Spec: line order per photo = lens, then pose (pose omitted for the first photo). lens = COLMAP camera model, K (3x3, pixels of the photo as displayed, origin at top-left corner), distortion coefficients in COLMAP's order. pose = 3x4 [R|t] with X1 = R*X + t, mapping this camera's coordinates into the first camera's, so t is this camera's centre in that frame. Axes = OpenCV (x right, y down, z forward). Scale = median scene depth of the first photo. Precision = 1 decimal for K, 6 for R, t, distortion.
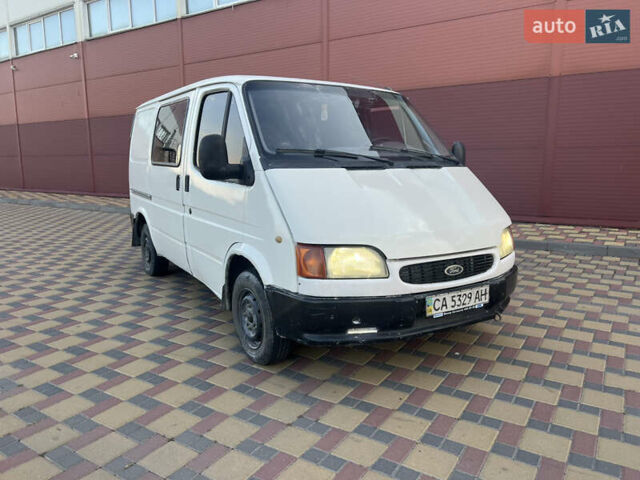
lens RADIAL K [[479.5, 0, 320.4], [0, 479.5, 235.2], [0, 0, 1]] dist [0.054765, -0.060023]
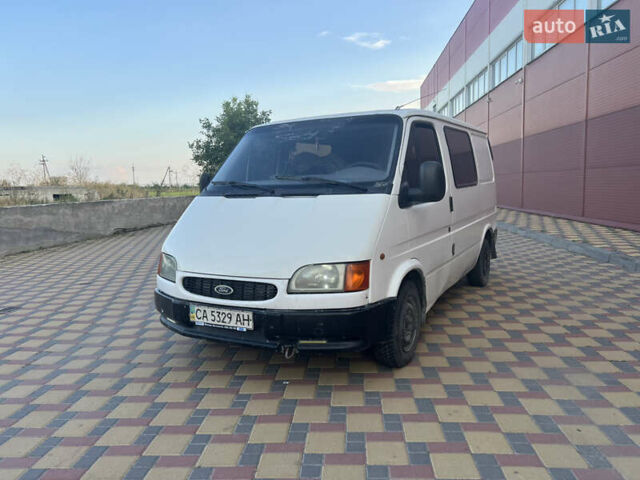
lens RADIAL K [[479.5, 0, 320.6], [0, 479.5, 234.6], [0, 0, 1]] dist [0.054765, -0.060023]
pose [[0.488319, 0.078285, -0.869147, 1.139809], [-0.102563, 0.994214, 0.031926, -0.094755], [0.866617, 0.073552, 0.493523, 0.543453]]
